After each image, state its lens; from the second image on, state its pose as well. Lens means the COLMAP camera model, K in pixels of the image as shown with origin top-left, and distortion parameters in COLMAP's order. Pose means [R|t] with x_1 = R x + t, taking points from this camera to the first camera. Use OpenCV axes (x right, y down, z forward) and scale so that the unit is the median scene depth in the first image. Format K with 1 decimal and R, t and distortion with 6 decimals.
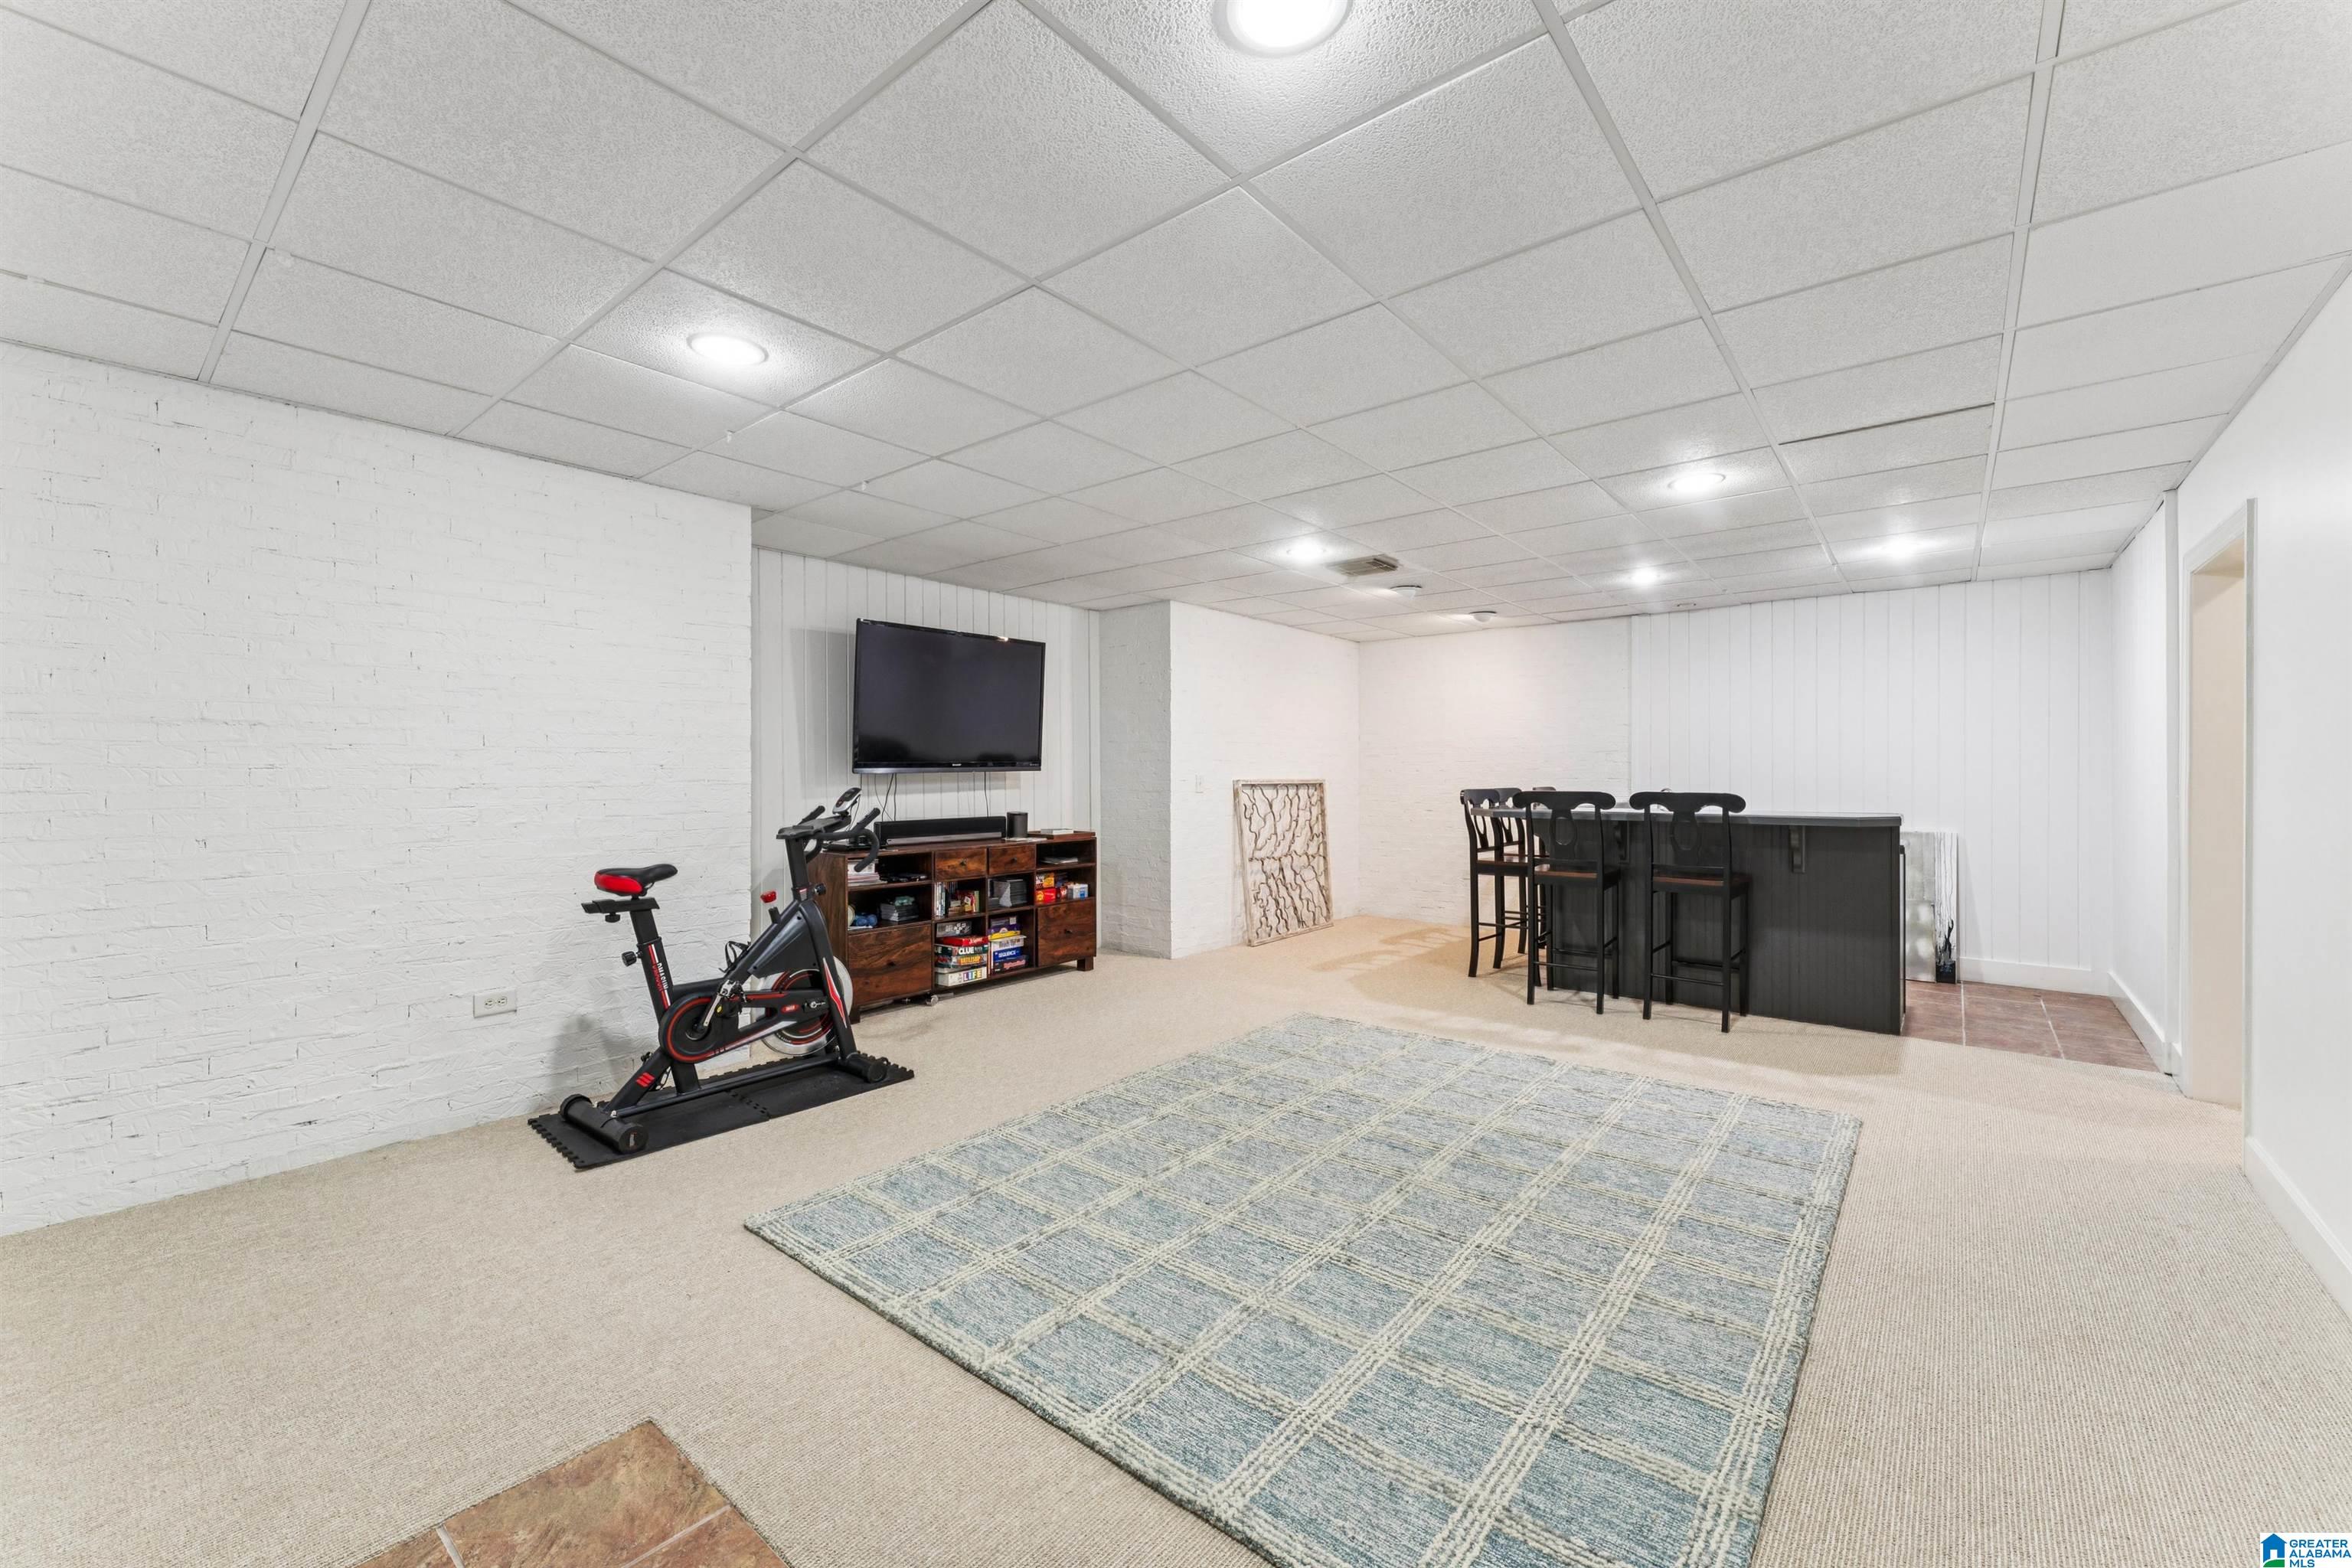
lens RADIAL K [[945.5, 0, 1184.6], [0, 945.5, 773.9], [0, 0, 1]] dist [-0.000778, 0.000293]
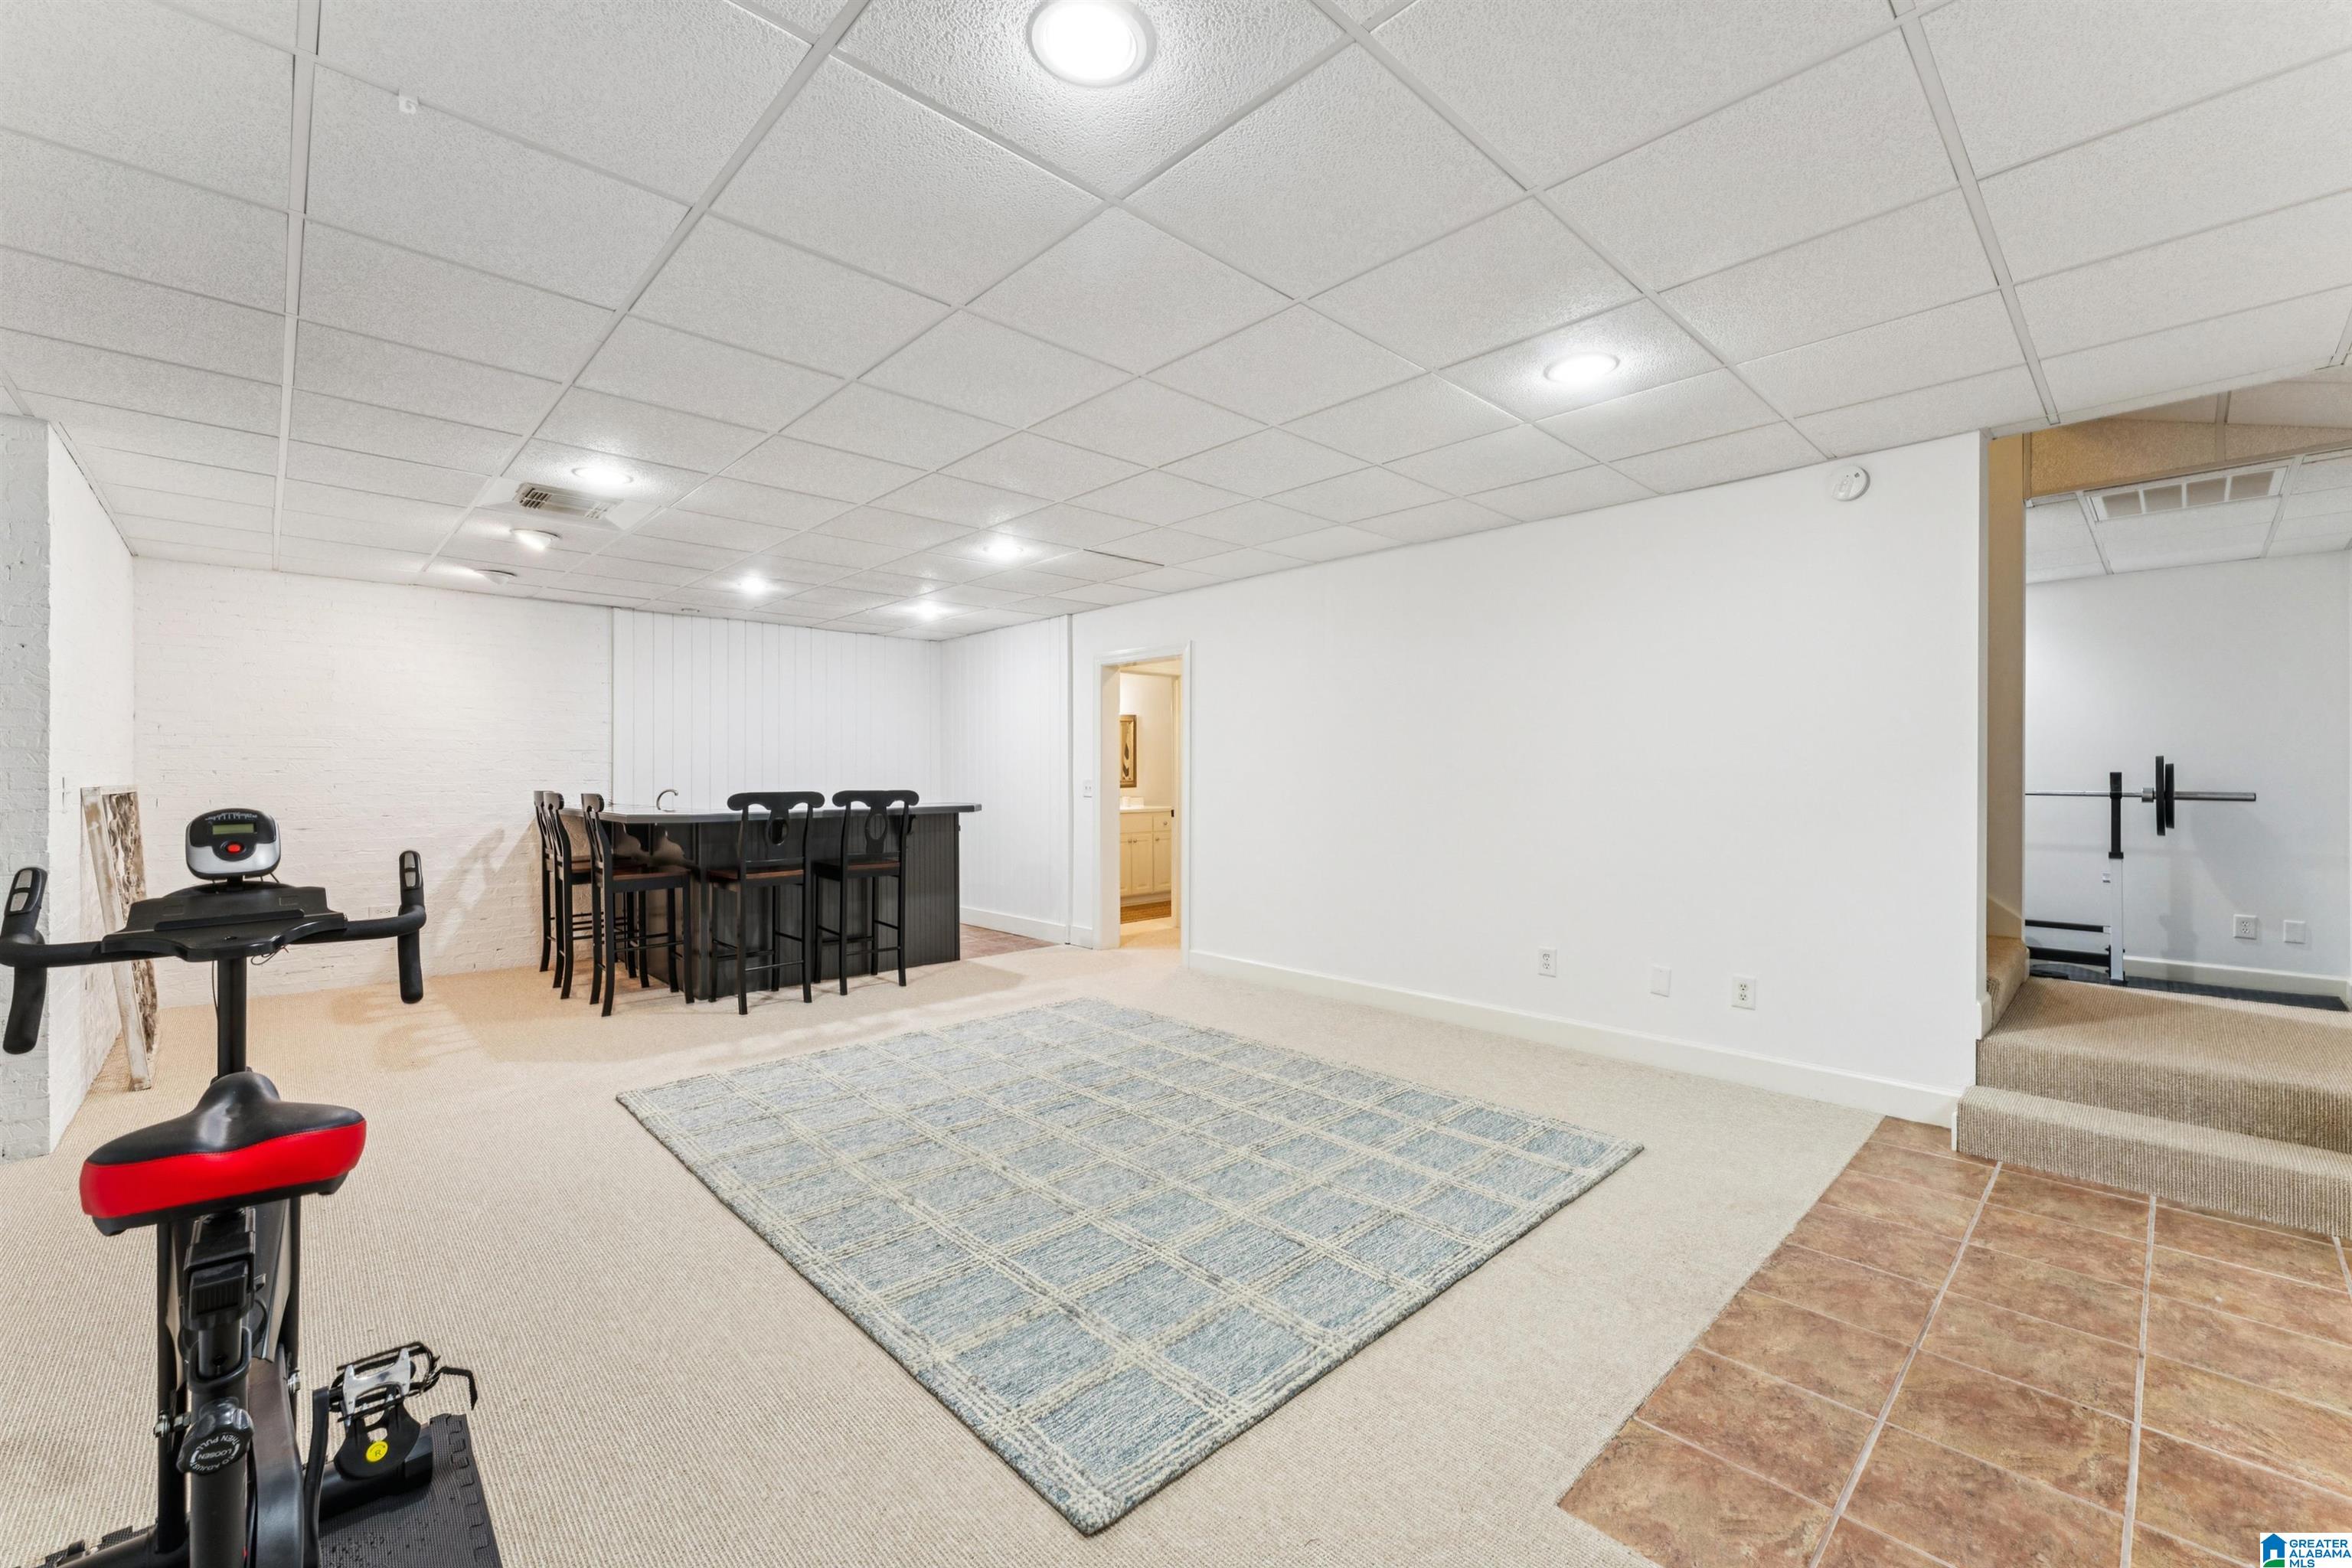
lens RADIAL K [[945.5, 0, 1174.6], [0, 945.5, 775.6], [0, 0, 1]] dist [-0.000778, 0.000293]
pose [[0.132443, -0.001991, 0.991189, -0.908012], [0.005067, 0.999986, 0.001332, 0.003293], [-0.991178, 0.004846, 0.132452, 0.756504]]
